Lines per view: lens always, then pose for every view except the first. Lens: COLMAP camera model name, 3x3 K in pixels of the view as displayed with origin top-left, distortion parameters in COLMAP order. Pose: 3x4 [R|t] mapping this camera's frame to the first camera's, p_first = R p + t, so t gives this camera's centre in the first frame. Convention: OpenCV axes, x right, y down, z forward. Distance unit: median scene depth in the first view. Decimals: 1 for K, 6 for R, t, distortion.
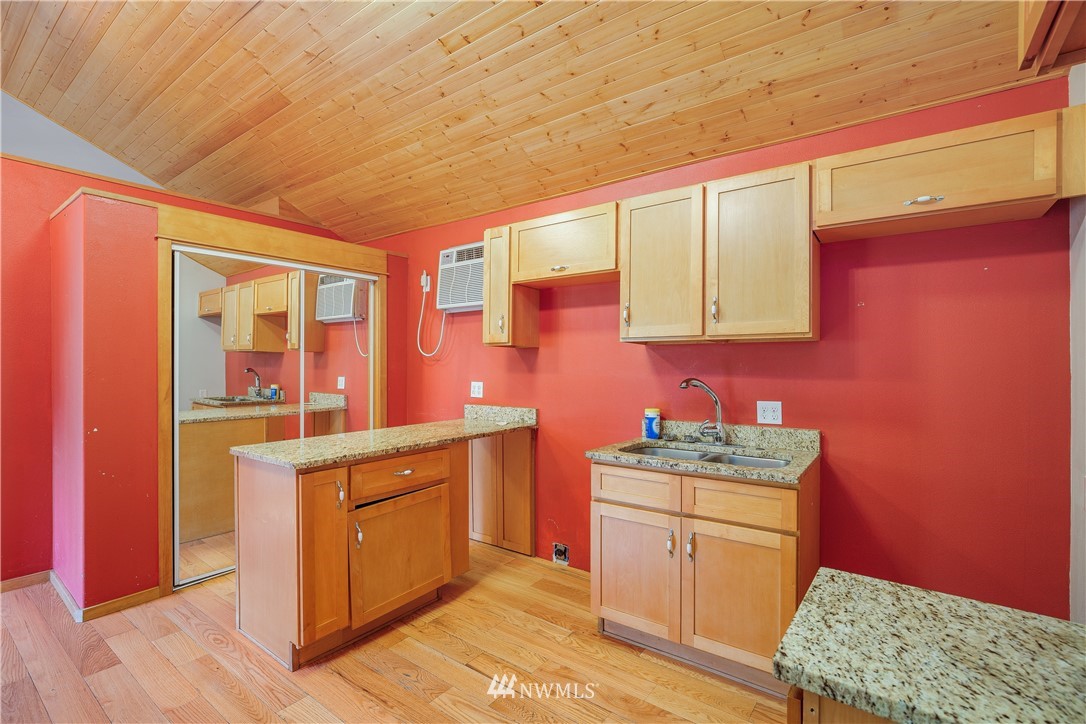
lens RADIAL K [[498.5, 0, 539.2], [0, 498.5, 362.3], [0, 0, 1]] dist [-0.013312, -0.000075]
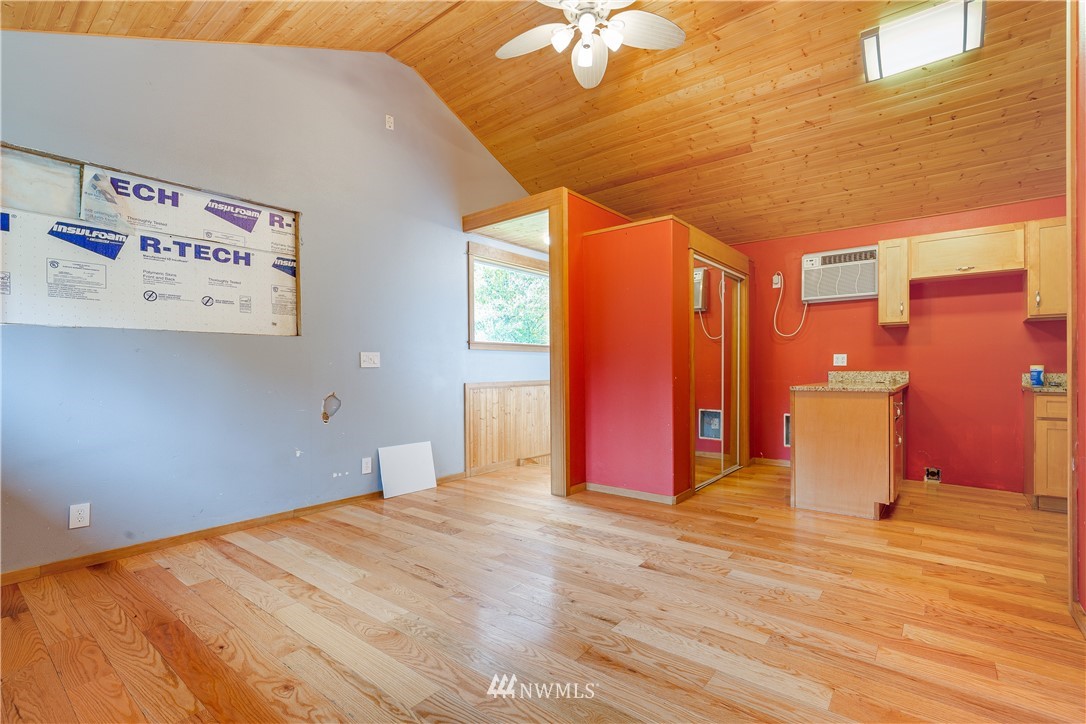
lens RADIAL K [[496.3, 0, 547.3], [0, 496.3, 369.9], [0, 0, 1]] dist [-0.014580, -0.000444]
pose [[0.999292, 0.000267, -0.037622, -0.977765], [-0.000119, 0.999992, 0.003948, 0.086578], [0.037623, -0.003941, 0.999284, -0.406686]]
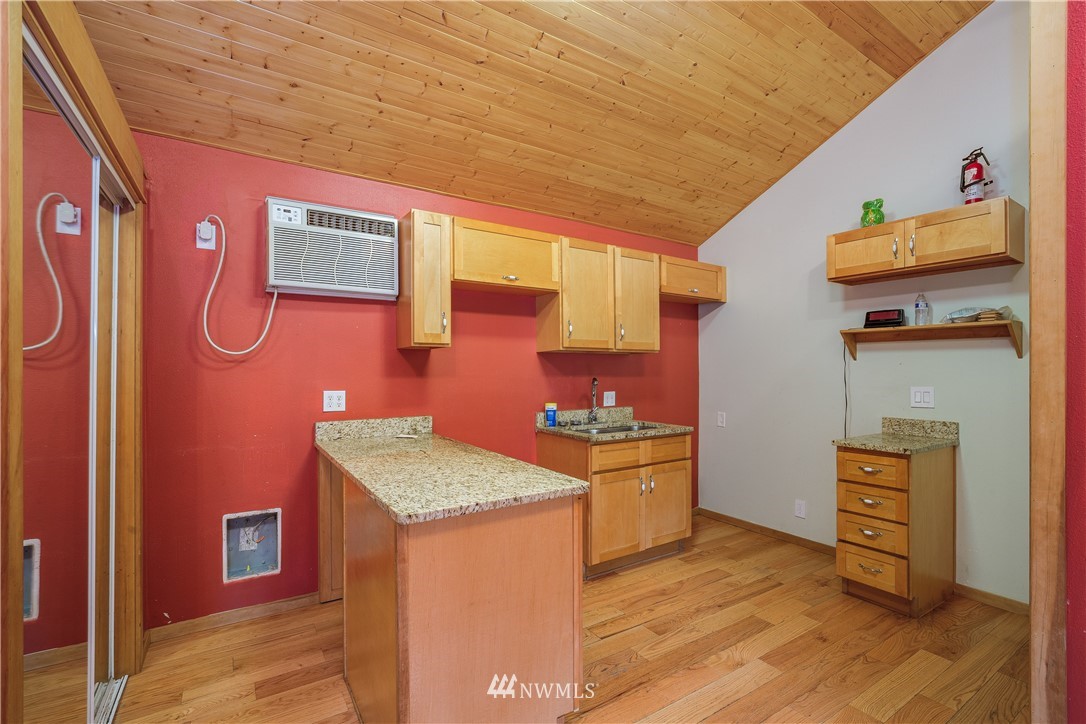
lens RADIAL K [[496.3, 0, 547.3], [0, 496.3, 369.9], [0, 0, 1]] dist [-0.014580, -0.000444]
pose [[0.336808, -0.000718, 0.941573, -0.822042], [-0.003216, 0.999993, 0.001913, 0.005592], [-0.941568, -0.003672, 0.336804, 0.499741]]
